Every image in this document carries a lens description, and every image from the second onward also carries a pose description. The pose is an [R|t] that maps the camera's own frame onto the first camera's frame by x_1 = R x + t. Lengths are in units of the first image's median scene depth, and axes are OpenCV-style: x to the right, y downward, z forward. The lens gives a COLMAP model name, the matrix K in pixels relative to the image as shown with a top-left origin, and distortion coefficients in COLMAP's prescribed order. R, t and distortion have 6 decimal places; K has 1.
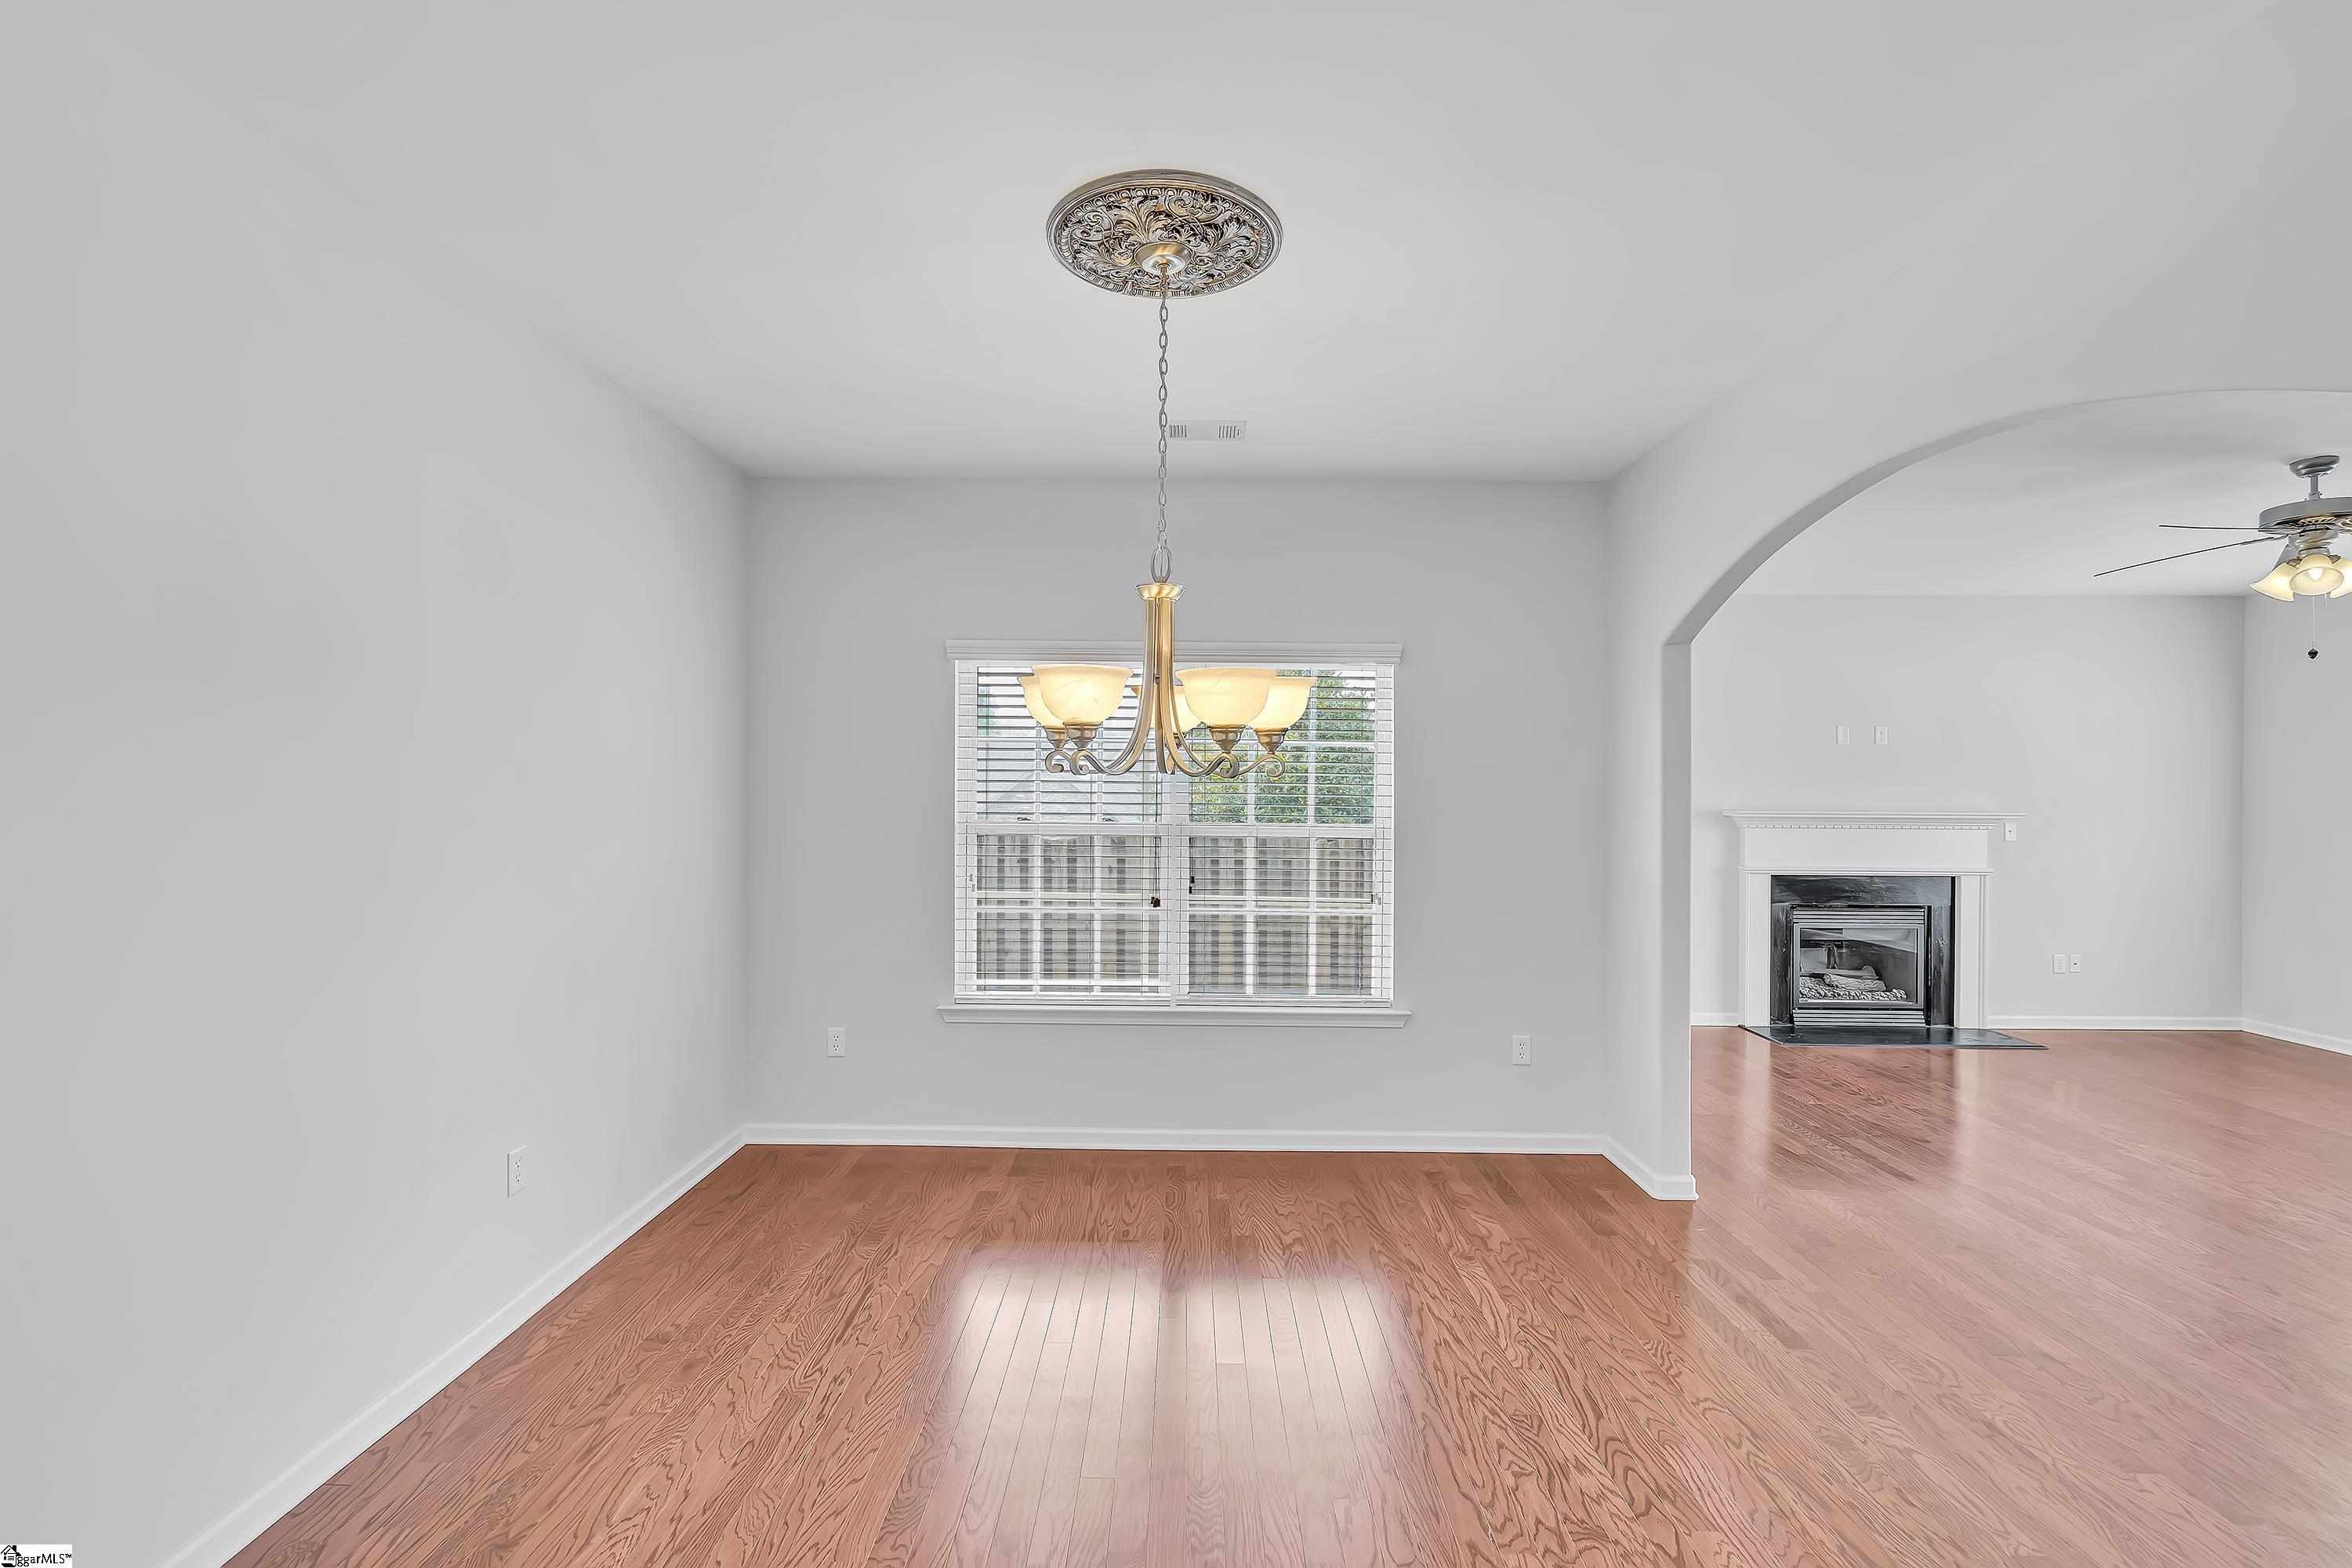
lens RADIAL K [[1045.3, 0, 1177.5], [0, 1045.3, 786.3], [0, 0, 1]] dist [-0.004389, 0.000957]
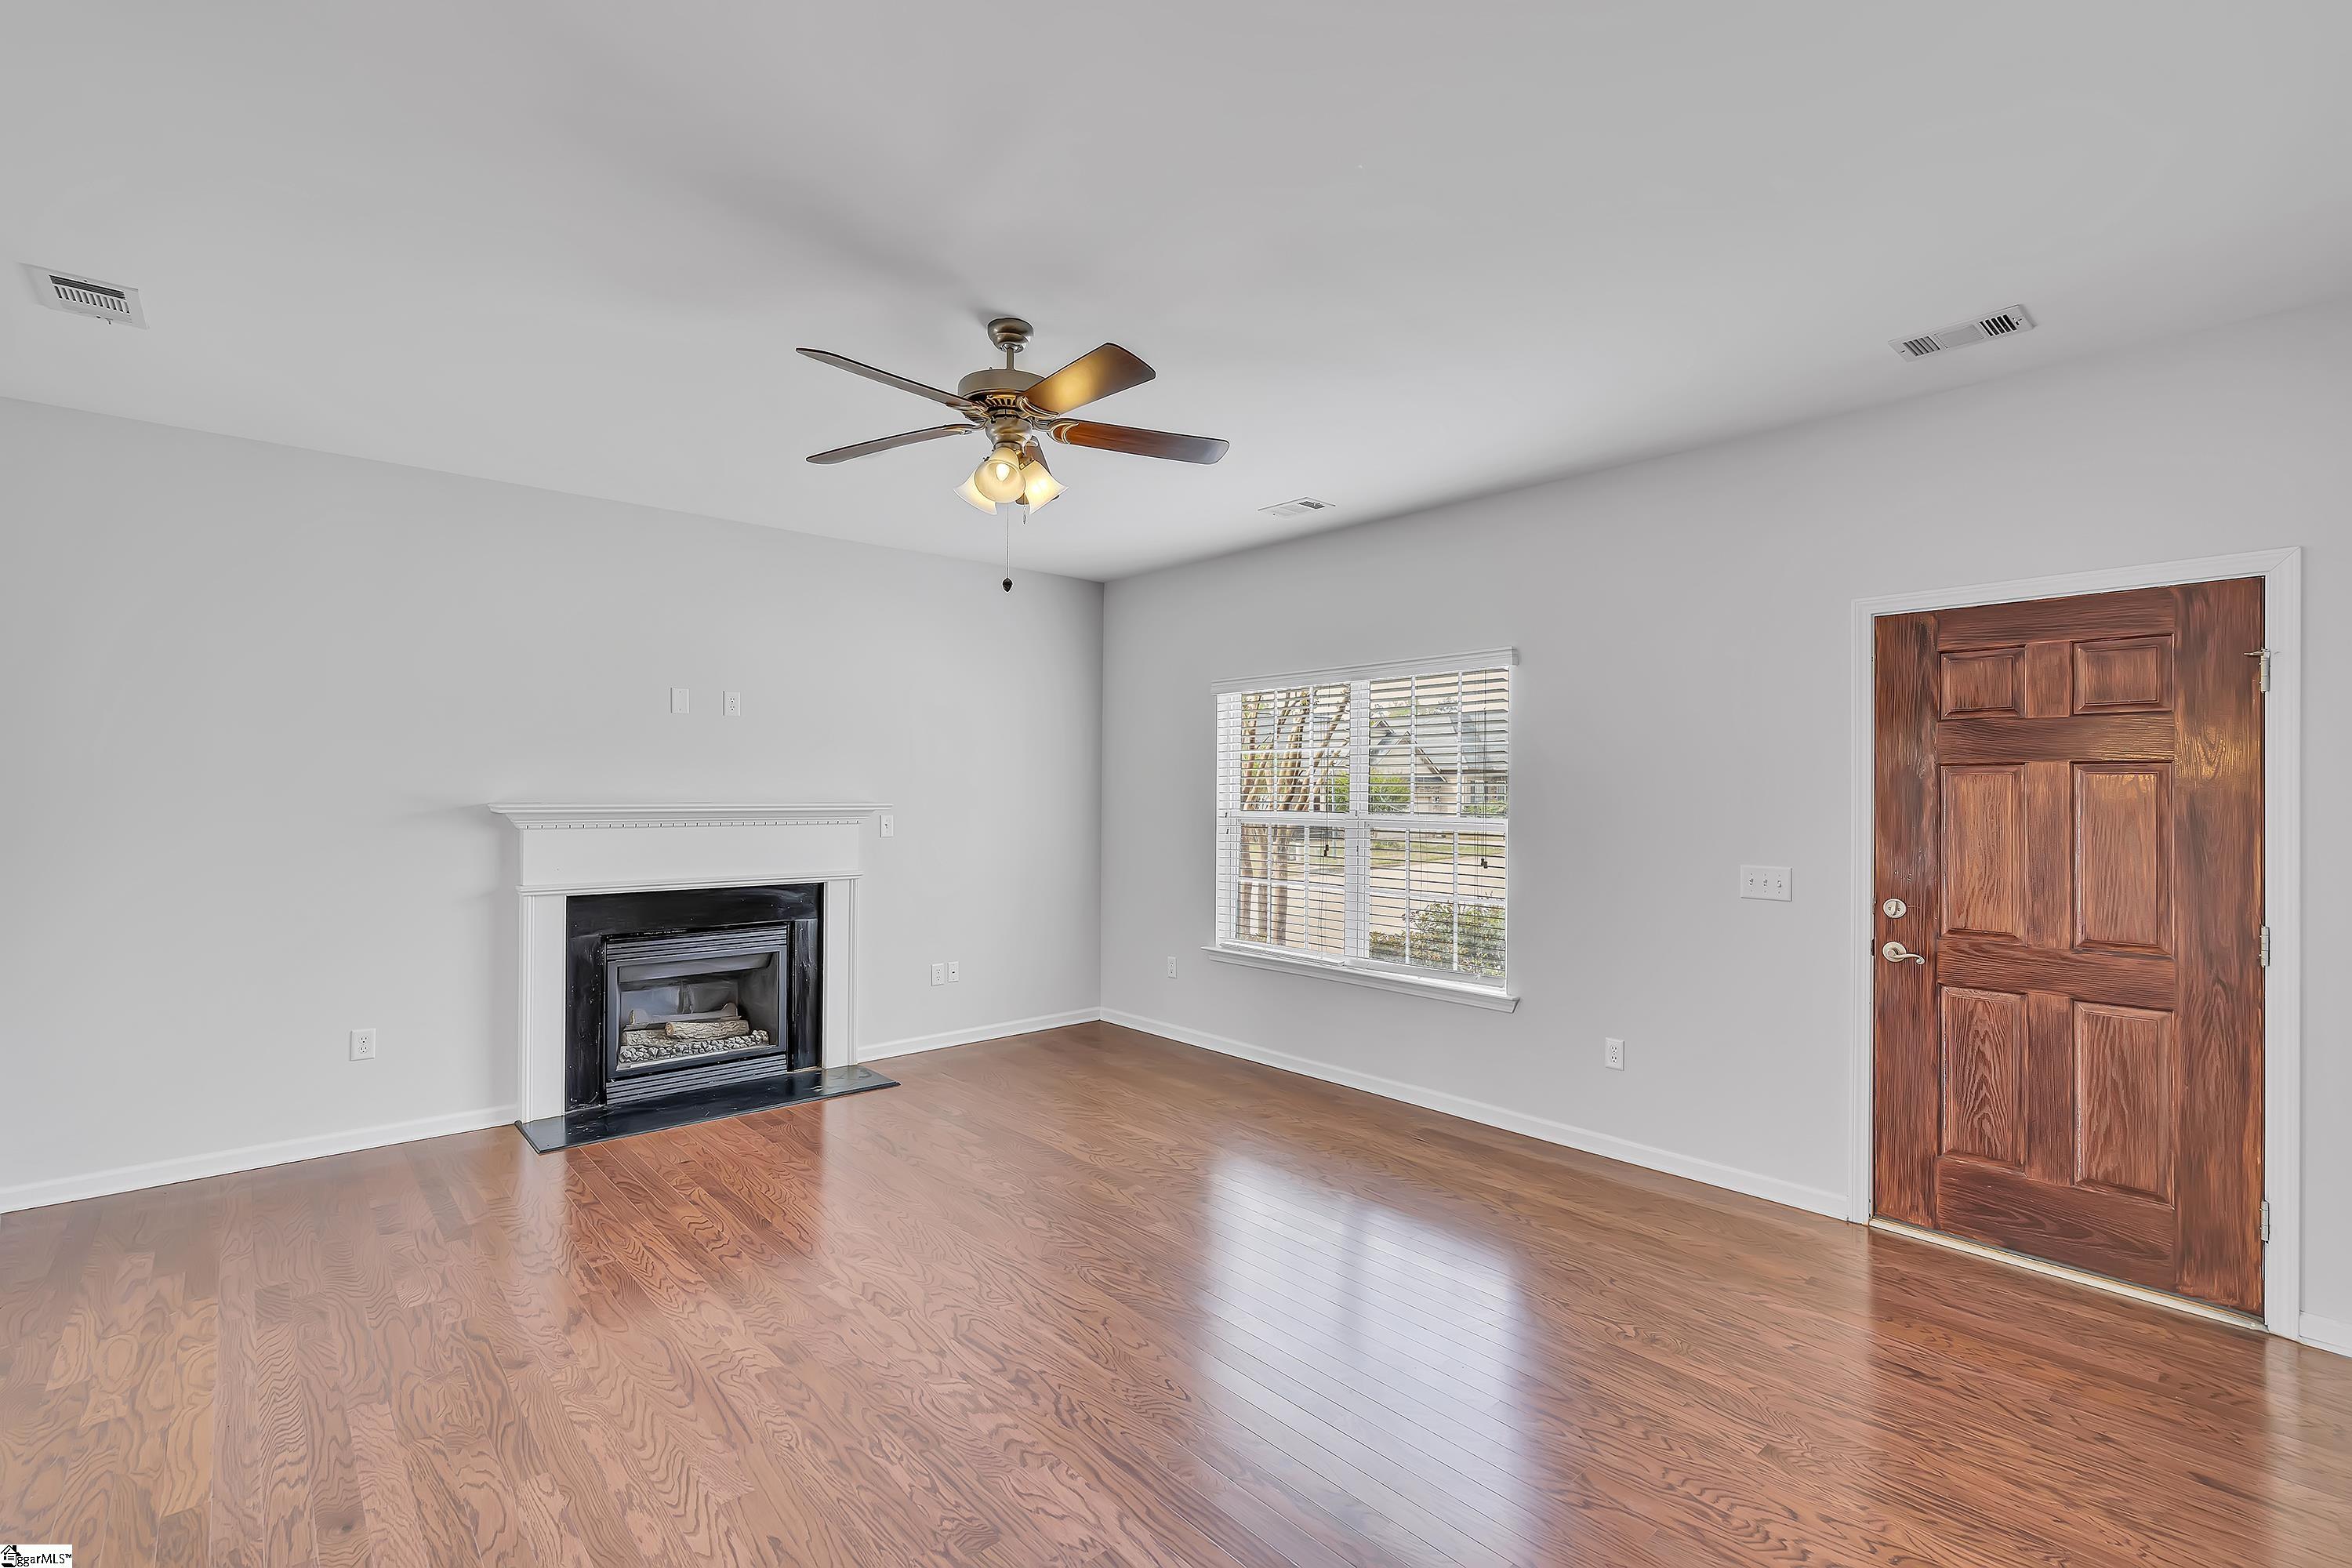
lens RADIAL K [[1045.3, 0, 1169.3], [0, 1045.3, 788.9], [0, 0, 1]] dist [-0.004389, 0.000957]
pose [[0.739470, 0.000722, 0.673189, 0.395939], [-0.004110, 0.999986, 0.003442, 0.009451], [-0.673176, -0.005313, 0.739463, 0.216695]]
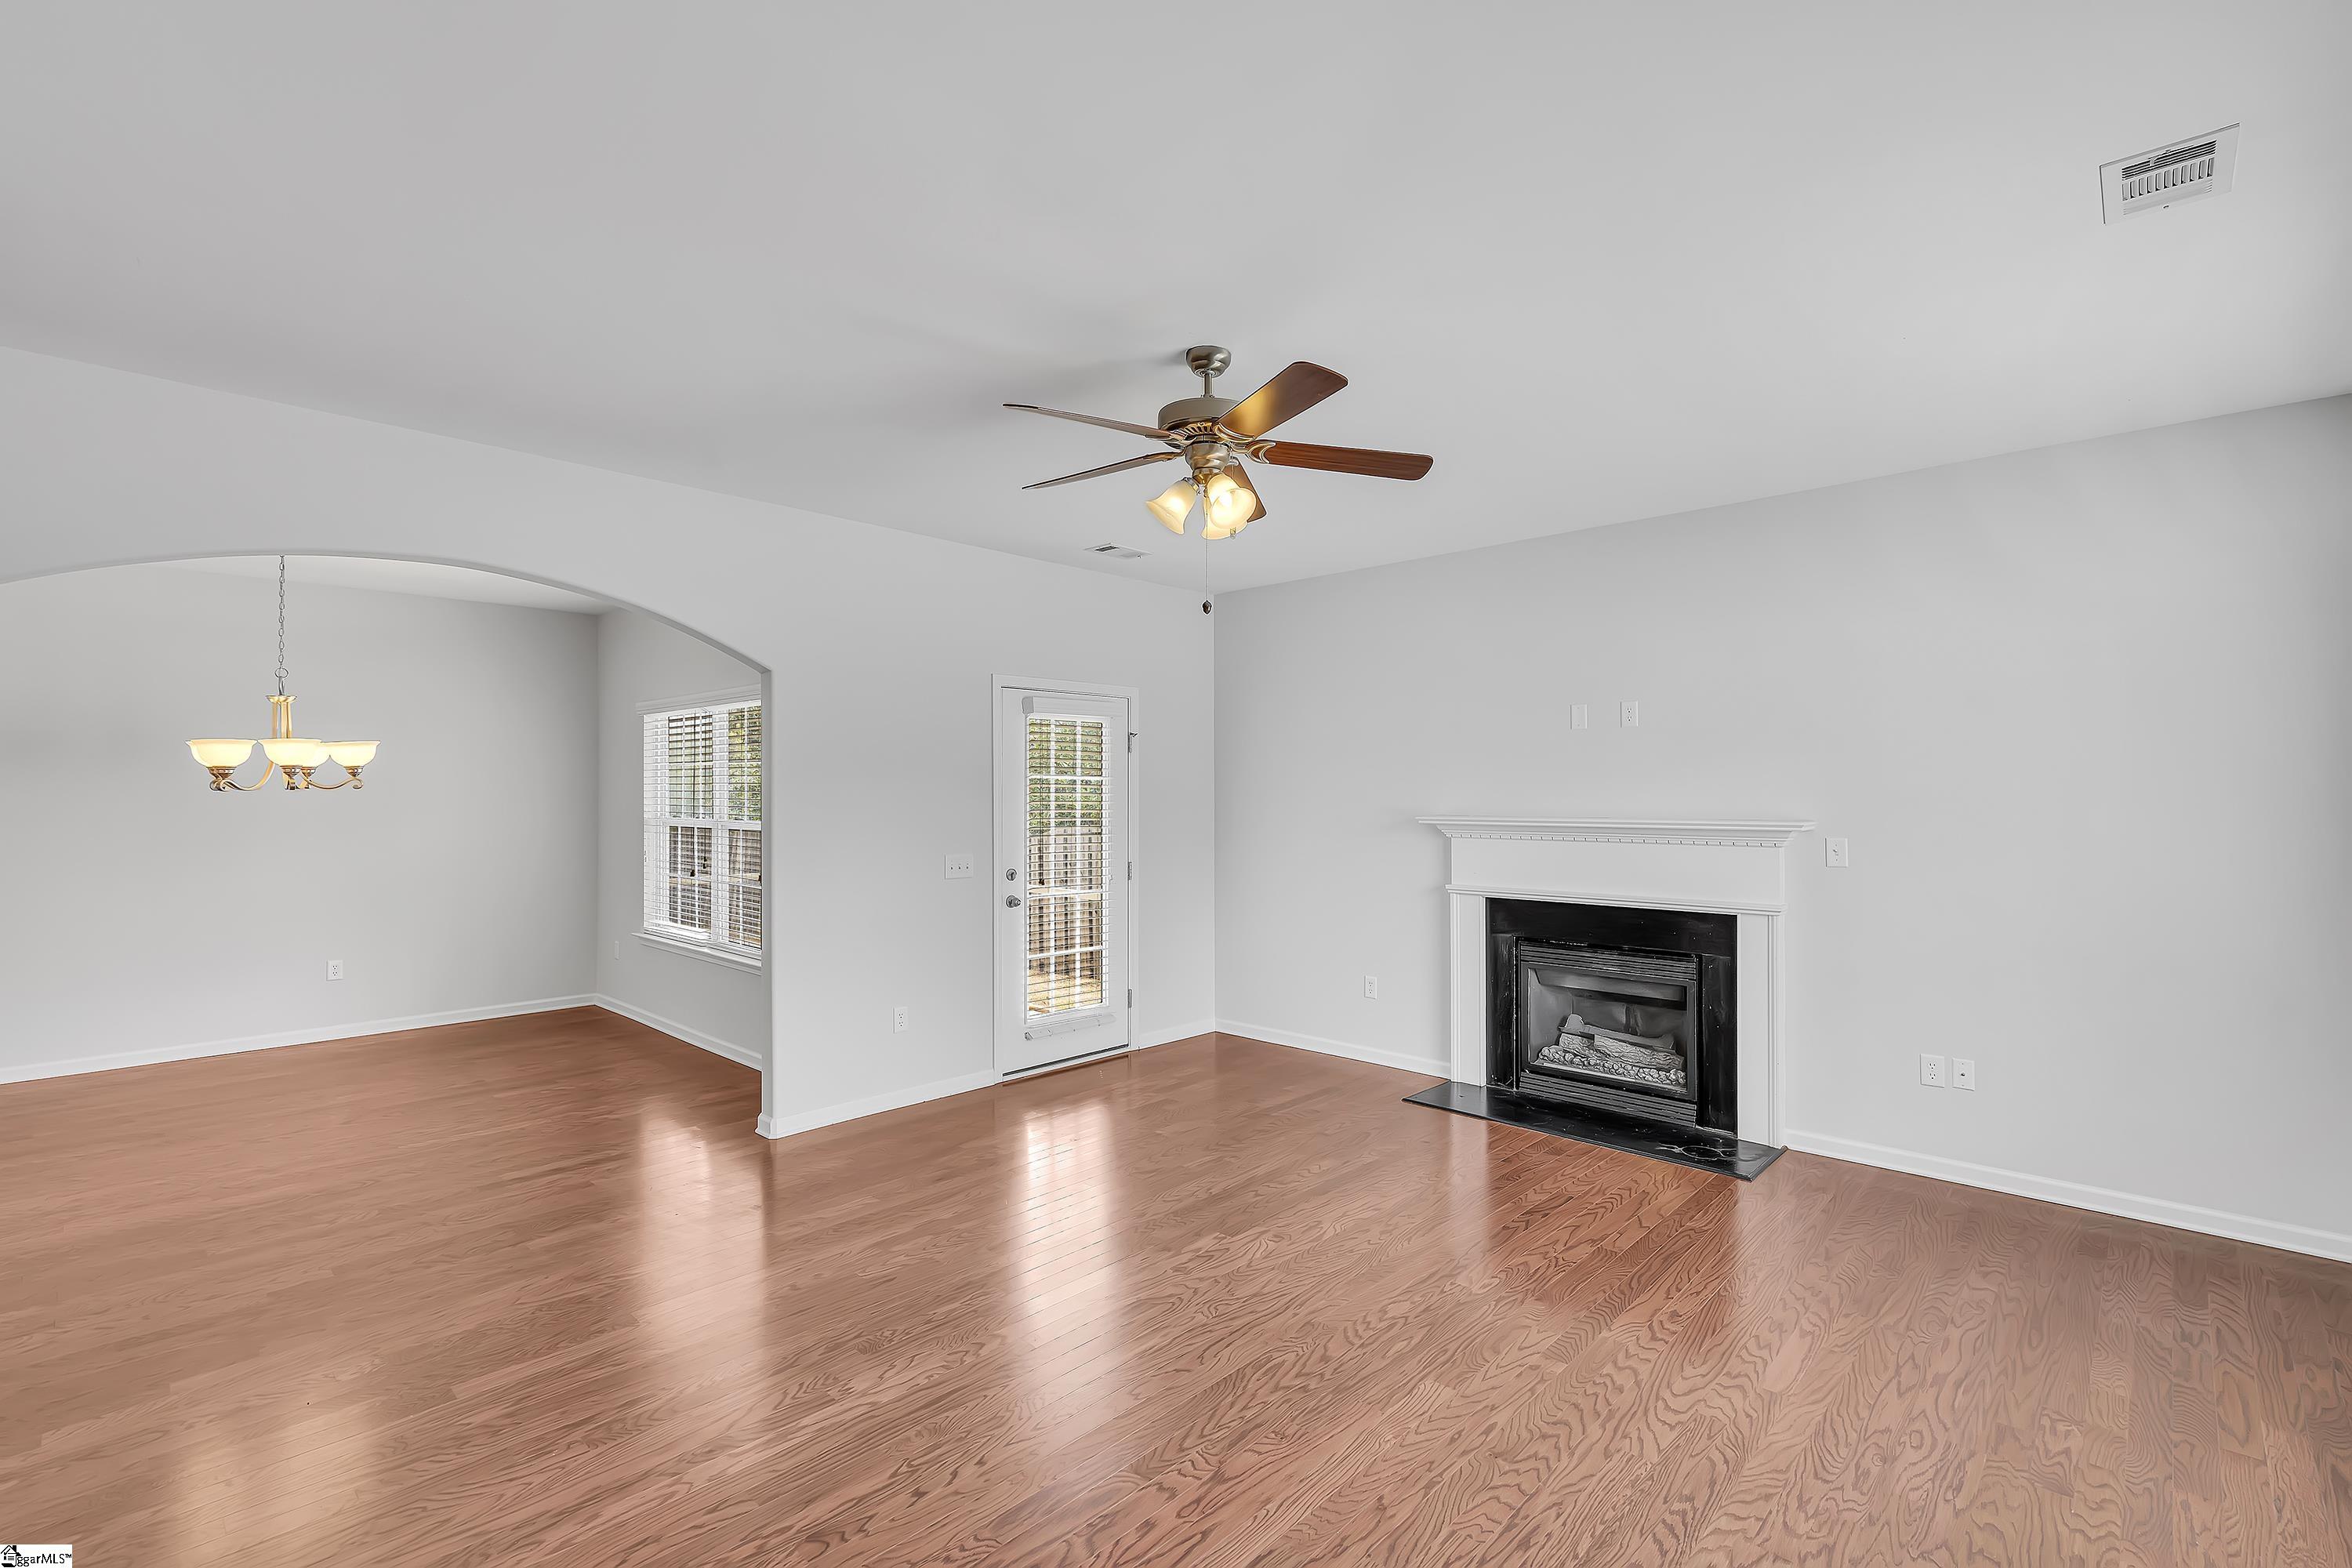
lens RADIAL K [[1045.3, 0, 1174.3], [0, 1045.3, 783.1], [0, 0, 1]] dist [-0.004389, 0.000957]
pose [[0.732706, -0.016709, -0.680340, 0.939162], [0.008565, 0.999846, -0.015332, 0.007638], [0.680491, 0.005407, 0.732736, 0.249722]]
